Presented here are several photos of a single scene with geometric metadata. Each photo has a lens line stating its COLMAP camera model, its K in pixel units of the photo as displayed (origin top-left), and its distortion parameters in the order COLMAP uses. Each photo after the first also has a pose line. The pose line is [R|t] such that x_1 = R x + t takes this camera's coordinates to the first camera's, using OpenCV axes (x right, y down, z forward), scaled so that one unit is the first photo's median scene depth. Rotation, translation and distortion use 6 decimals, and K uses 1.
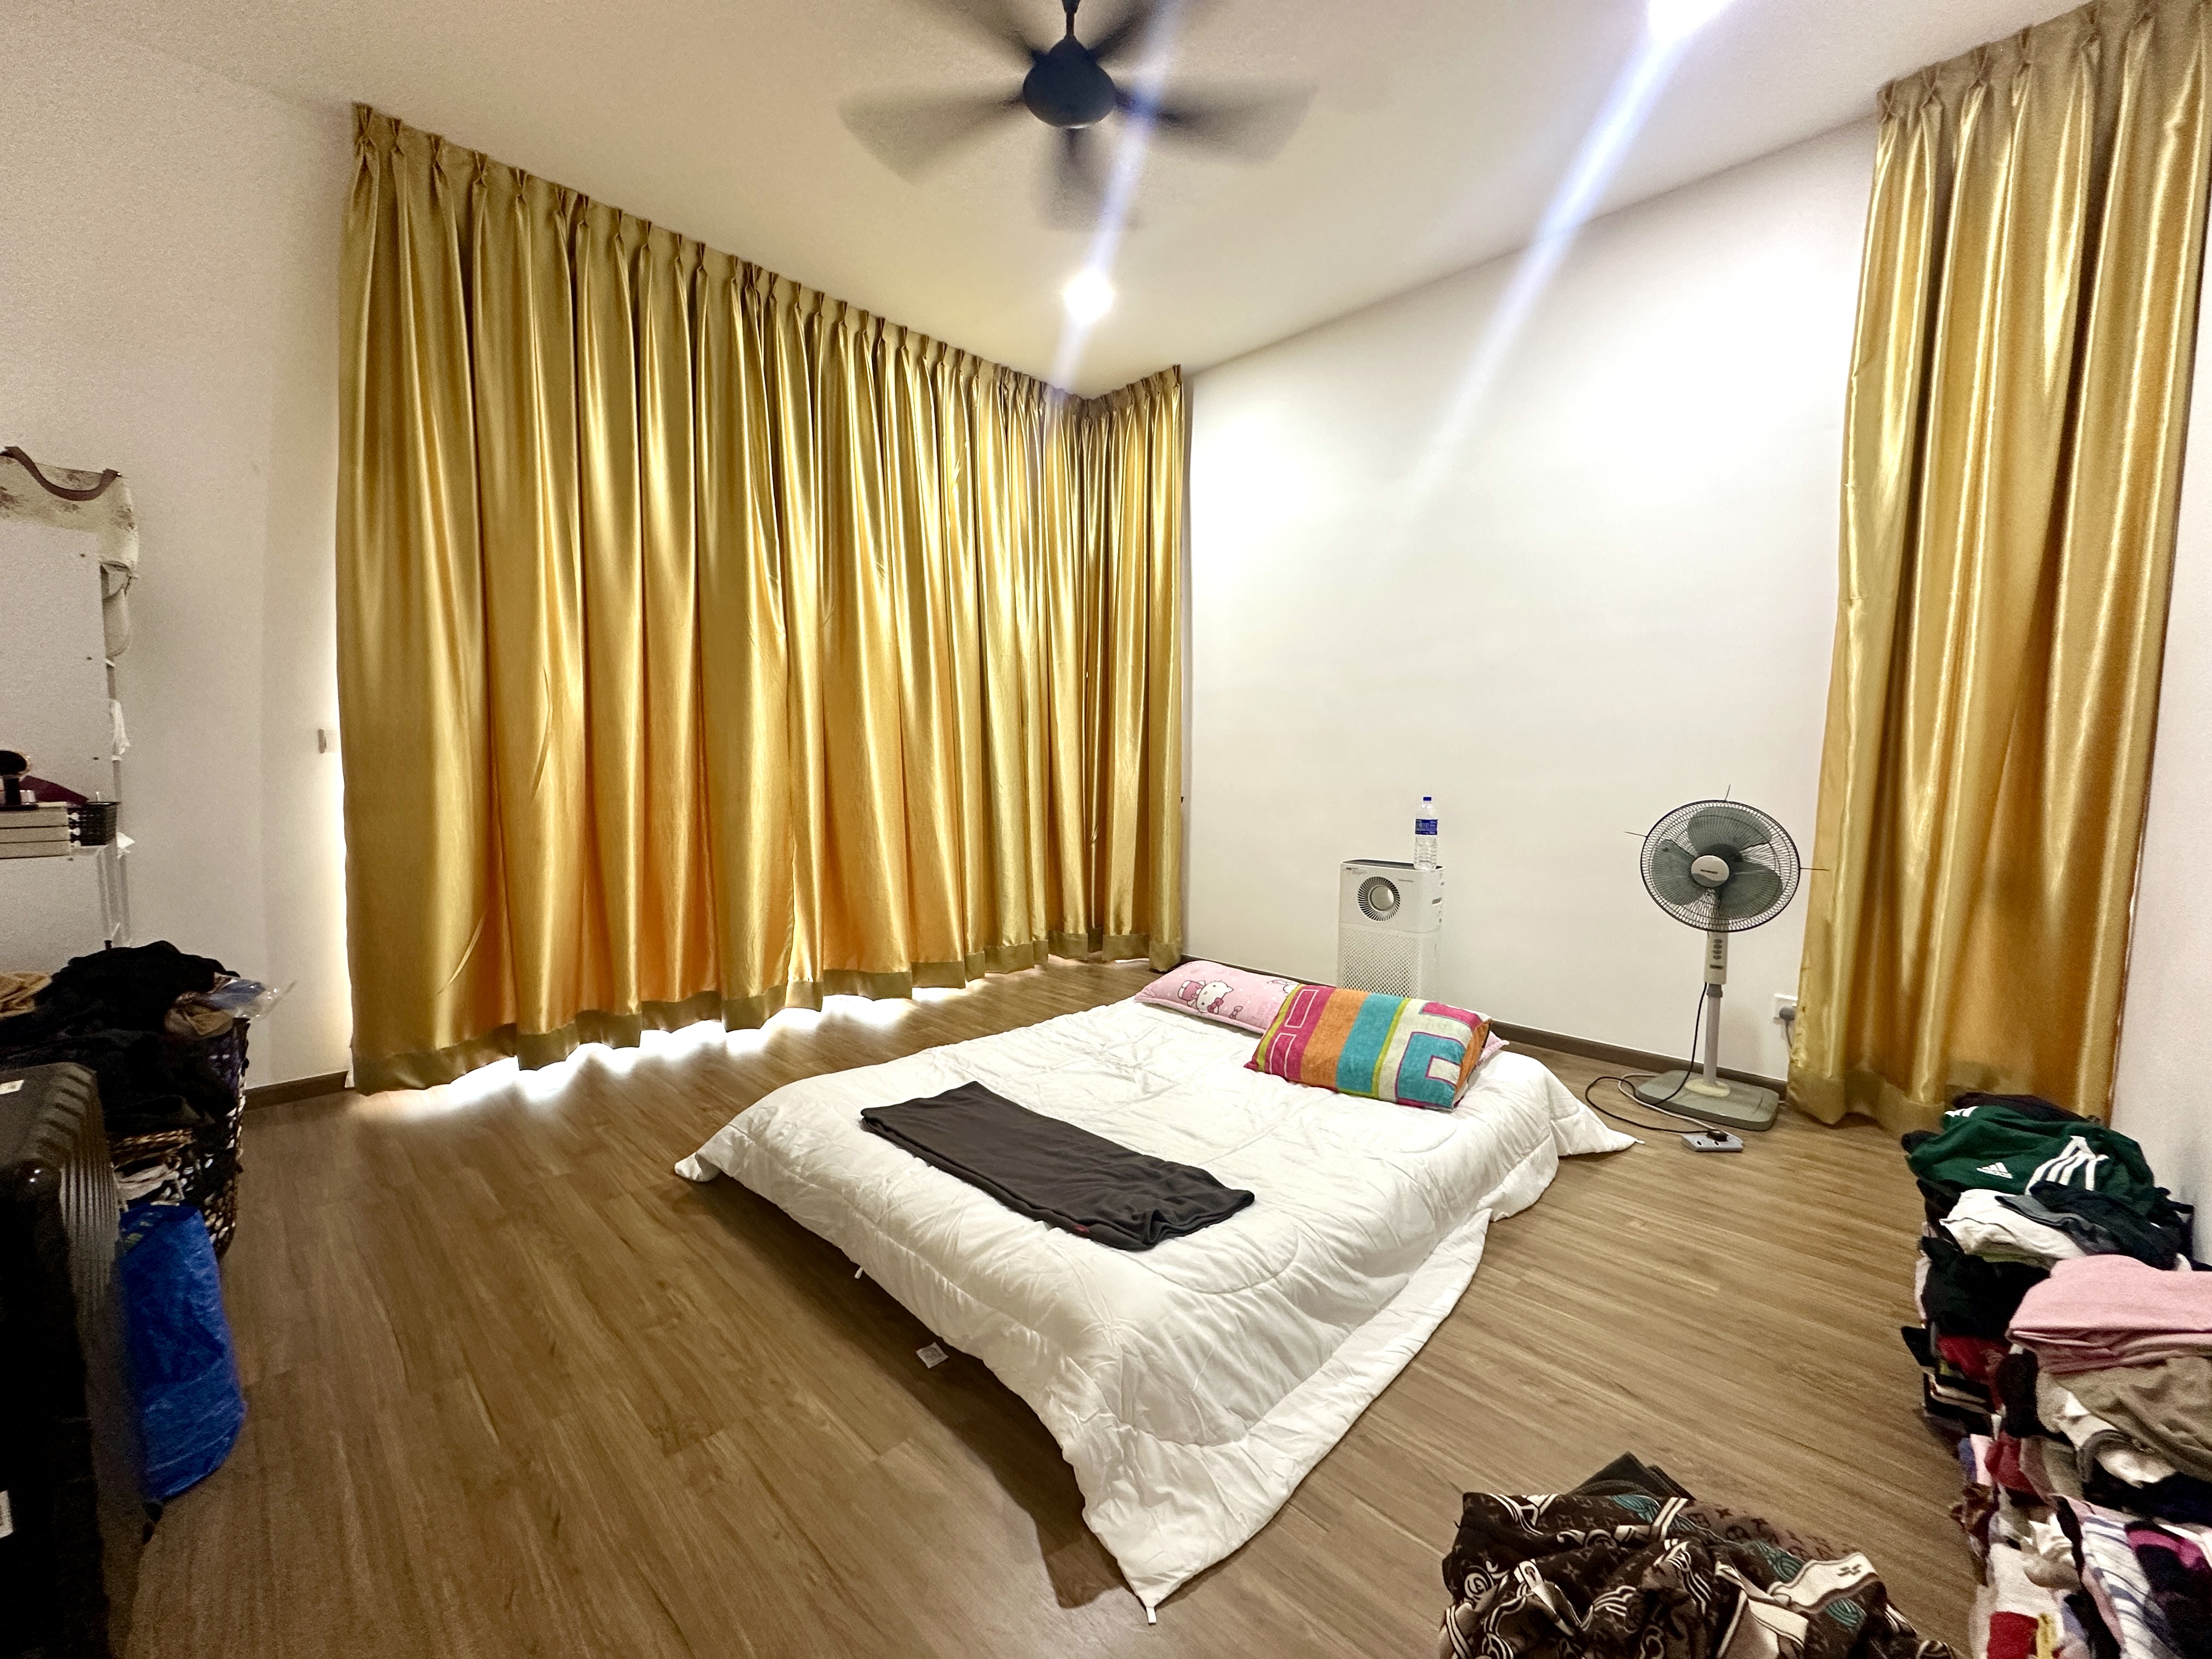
lens RADIAL K [[880.5, 0, 1109.8], [0, 880.5, 829.6], [0, 0, 1]] dist [-0.005990, 0.001259]
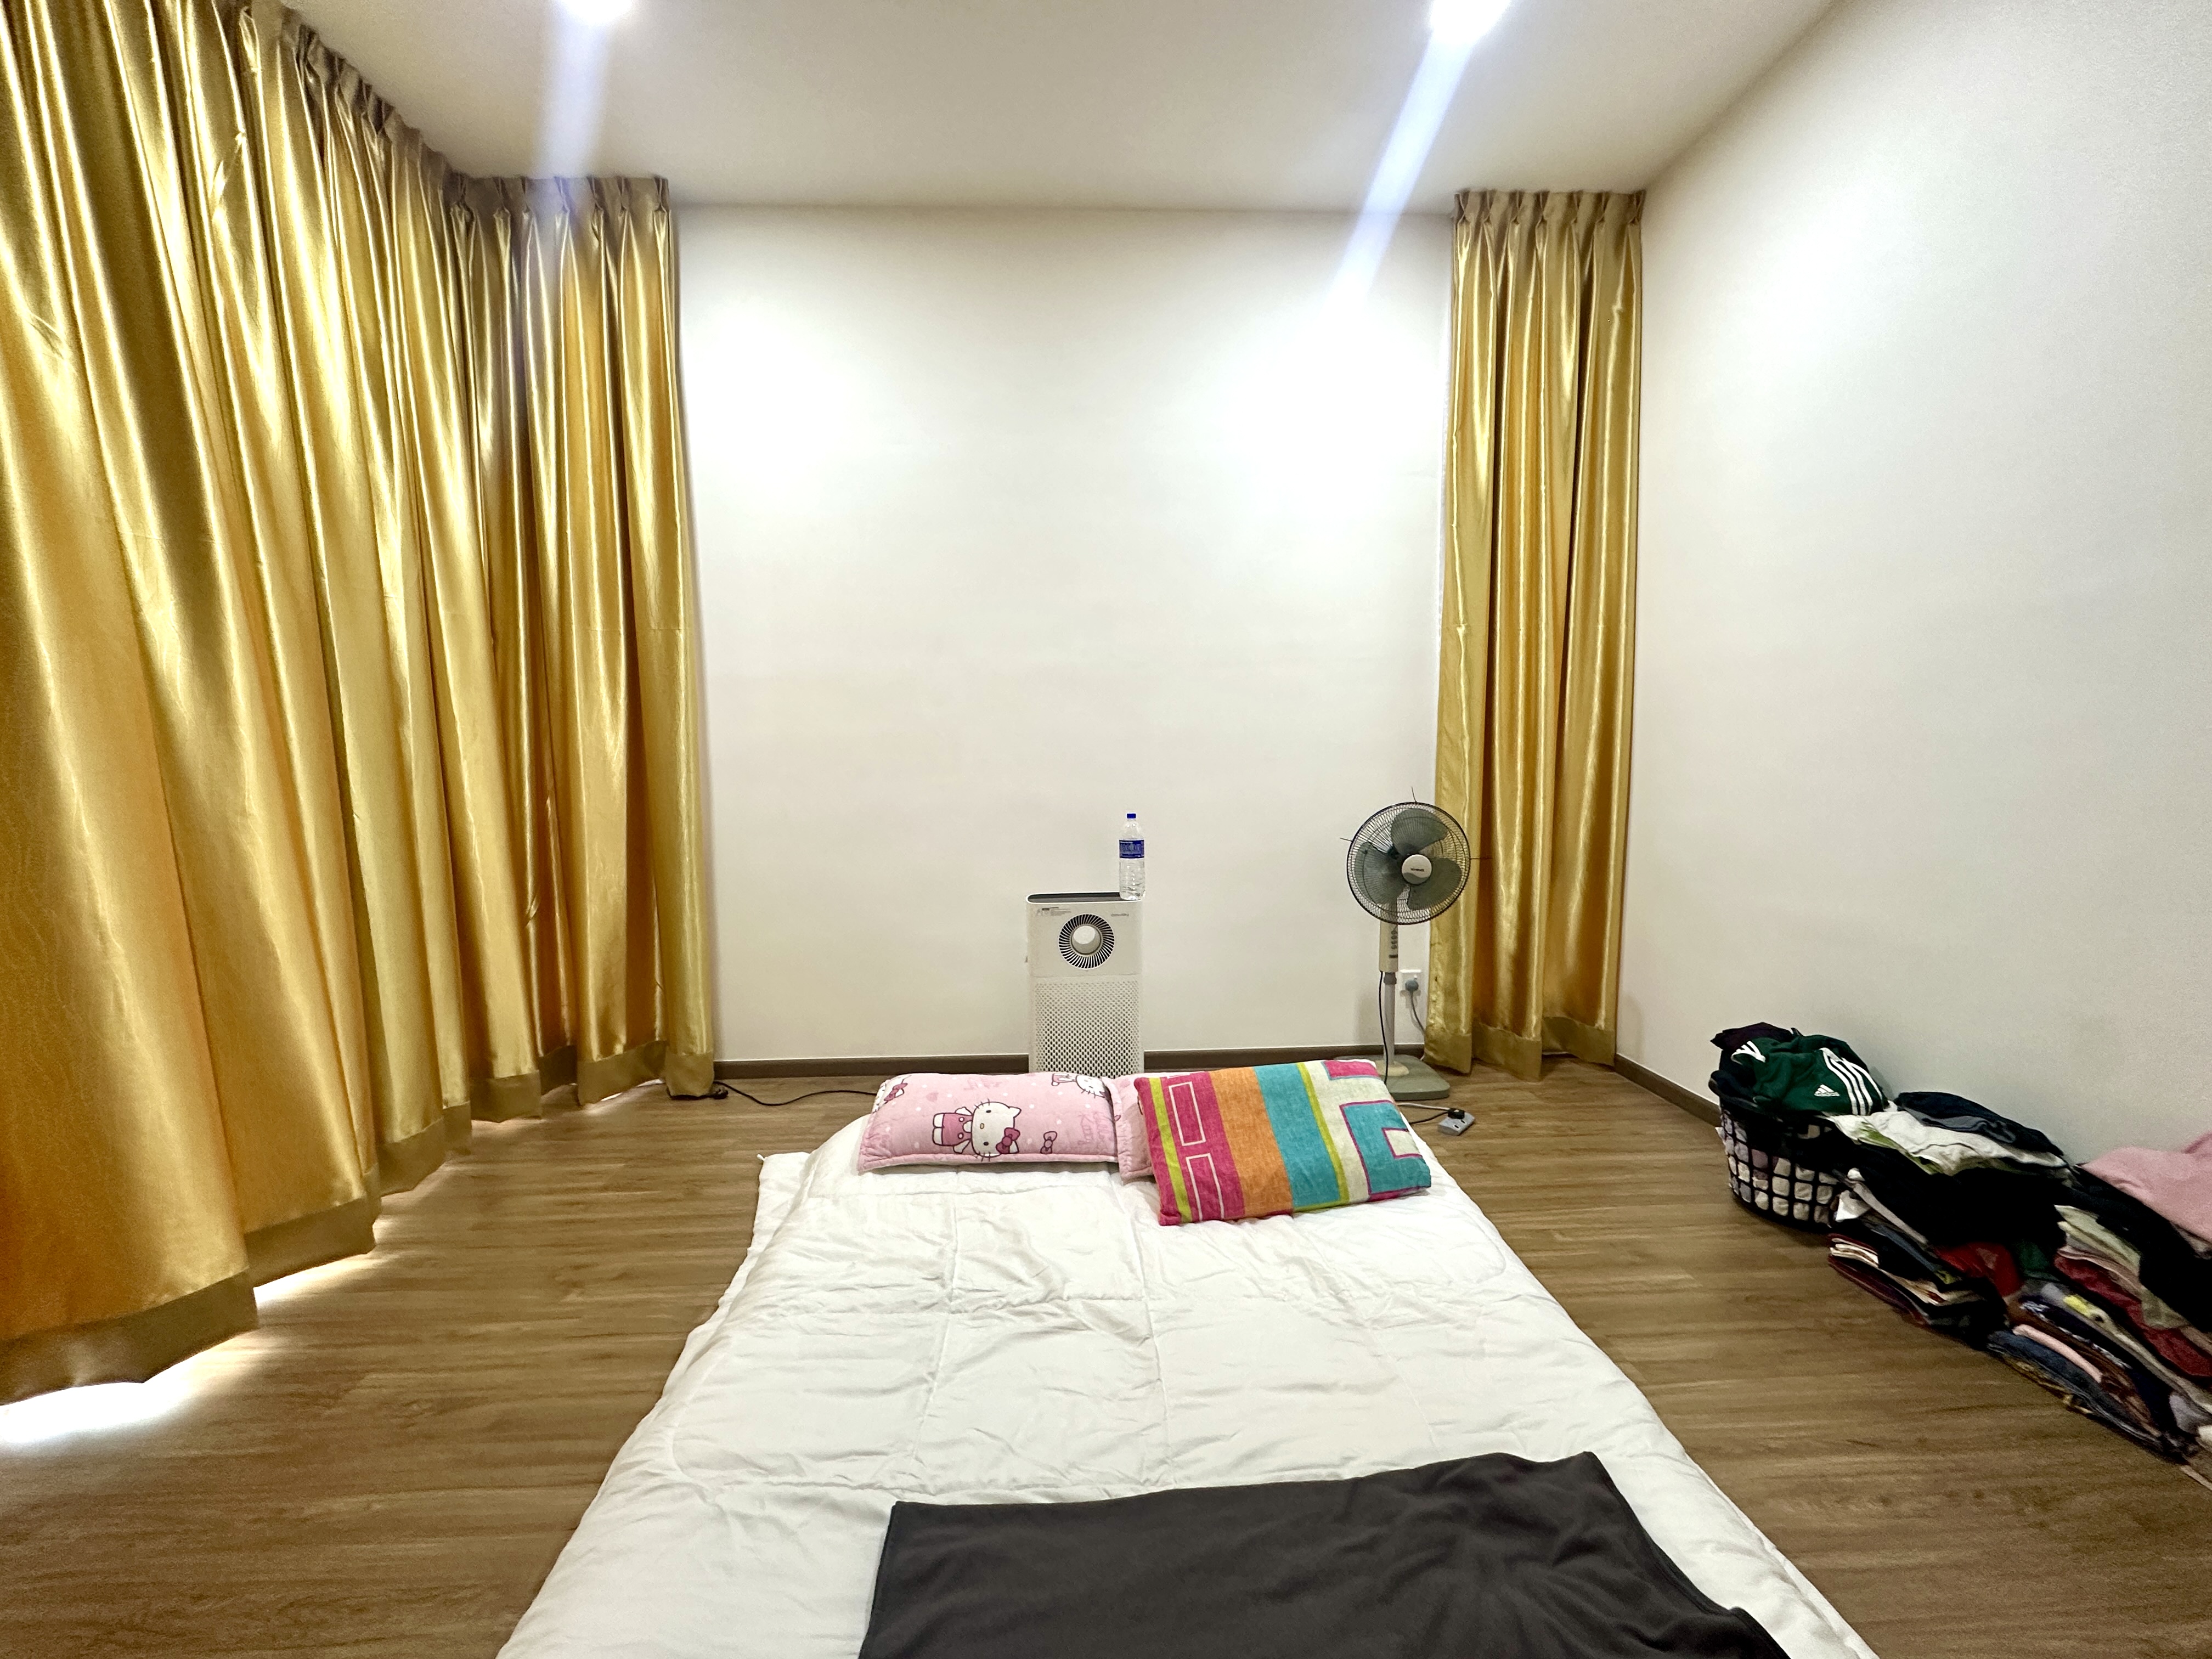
lens RADIAL K [[880.5, 0, 1111.3], [0, 880.5, 832.4], [0, 0, 1]] dist [-0.005990, 0.001259]
pose [[0.683386, -0.072346, 0.726464, -0.314168], [0.077393, 0.996650, 0.026449, -0.049647], [-0.725943, 0.038148, 0.686696, 0.496274]]
